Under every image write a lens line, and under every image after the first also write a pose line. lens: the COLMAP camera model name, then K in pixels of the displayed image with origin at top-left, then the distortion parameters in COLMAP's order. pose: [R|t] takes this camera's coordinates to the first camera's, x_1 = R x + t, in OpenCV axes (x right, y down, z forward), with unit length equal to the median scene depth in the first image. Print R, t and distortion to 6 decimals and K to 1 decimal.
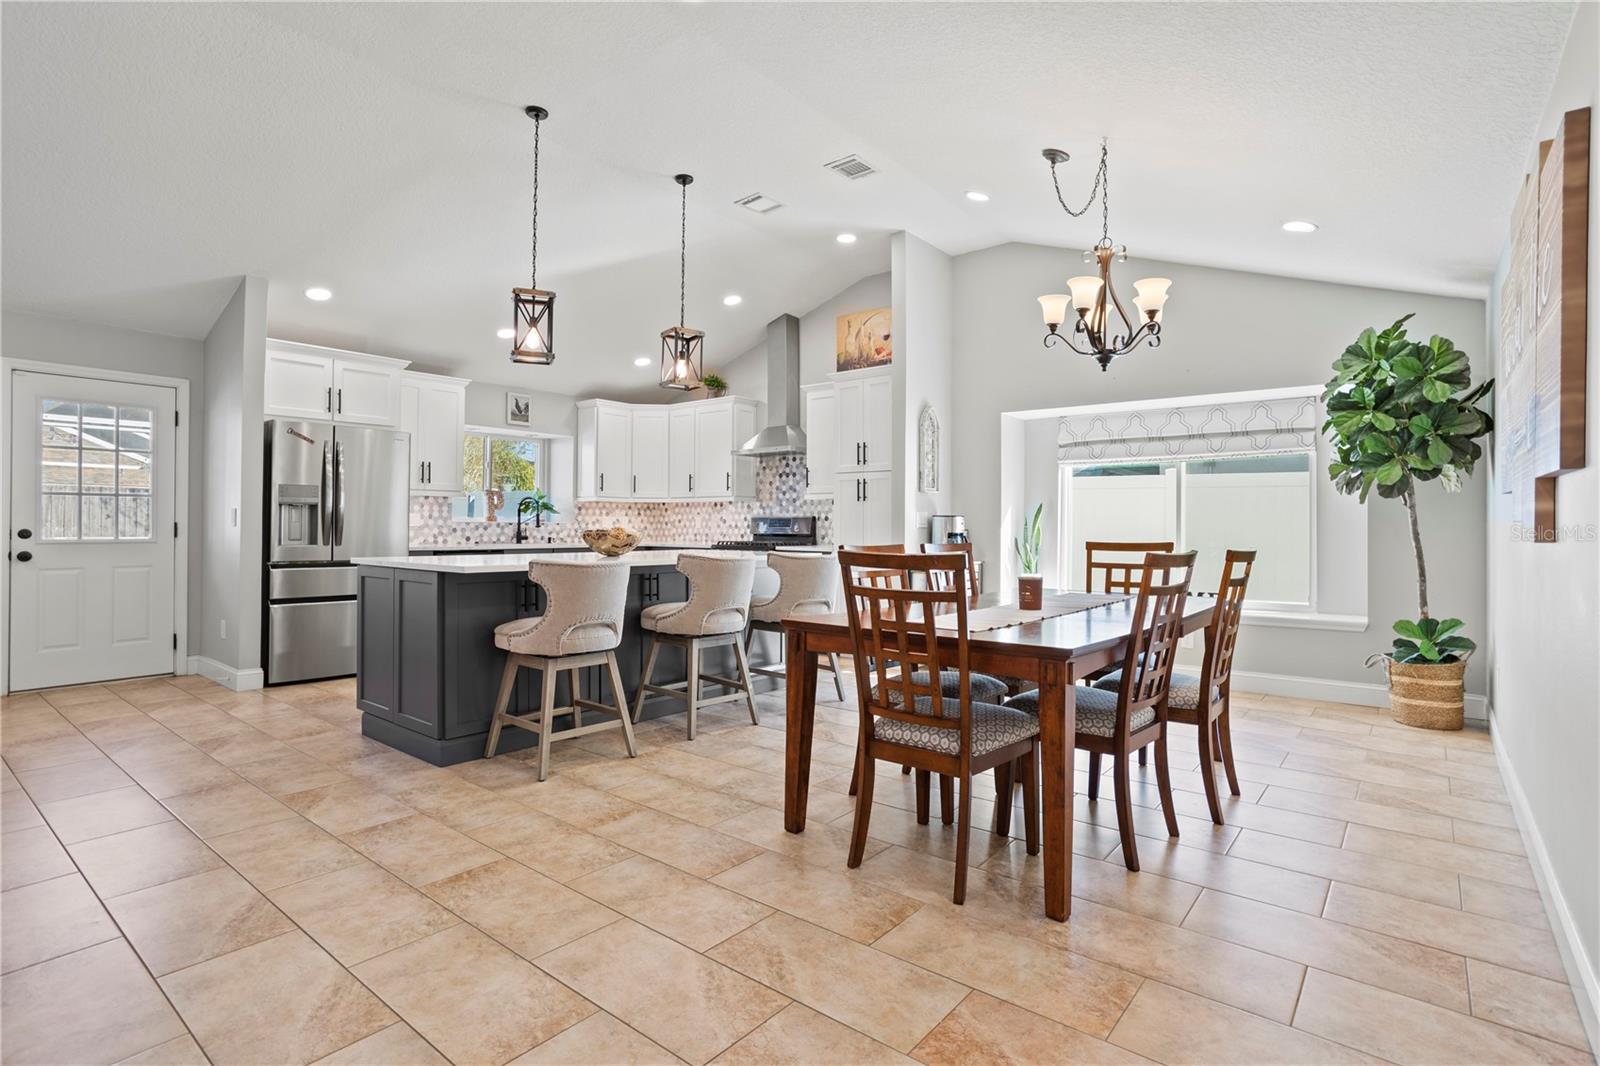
lens RADIAL K [[780.2, 0, 800.2], [0, 780.2, 519.1], [0, 0, 1]] dist [-0.052389, 0.029780]
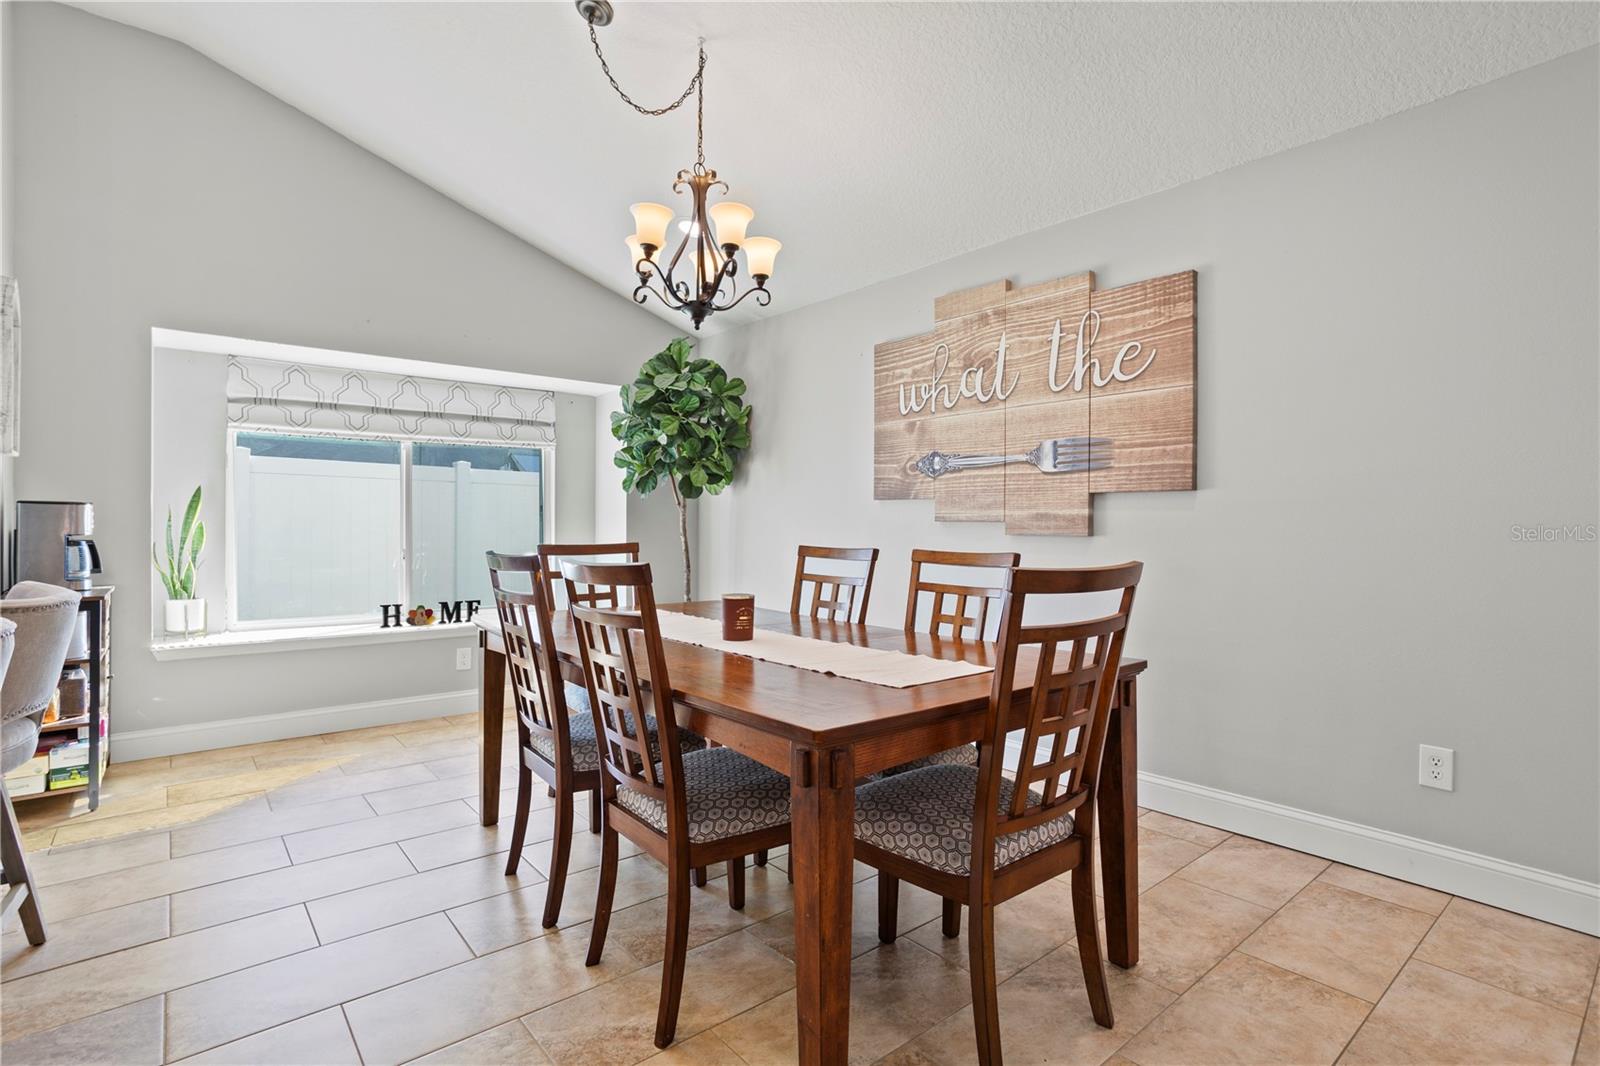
lens RADIAL K [[780.2, 0, 810.9], [0, 780.2, 529.0], [0, 0, 1]] dist [-0.052389, 0.029780]
pose [[0.184631, -0.010755, 0.982749, -0.189891], [-0.012276, 0.999837, 0.013249, 0.000143], [-0.982731, -0.014510, 0.184469, 0.363676]]
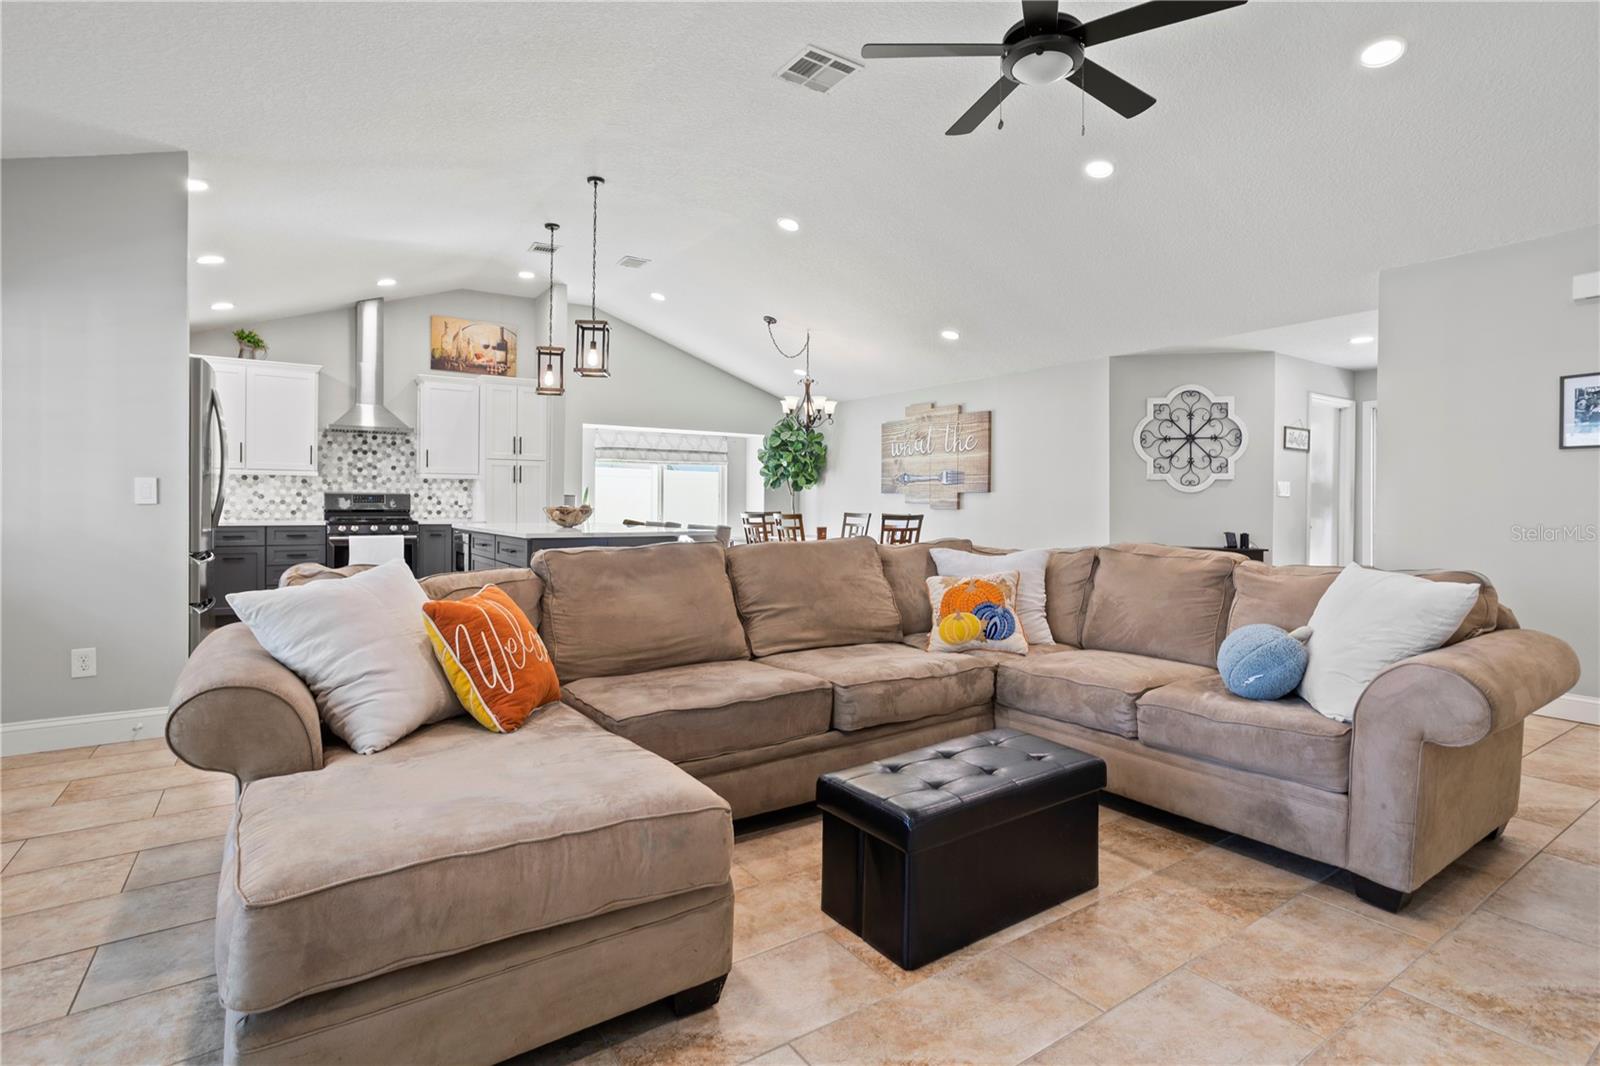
lens RADIAL K [[780.2, 0, 803.3], [0, 780.2, 507.7], [0, 0, 1]] dist [-0.052389, 0.029780]
pose [[0.289089, -0.008624, 0.957263, -0.898718], [-0.015229, 0.999791, 0.013606, -0.006571], [-0.957181, -0.018512, 0.288897, 0.171136]]
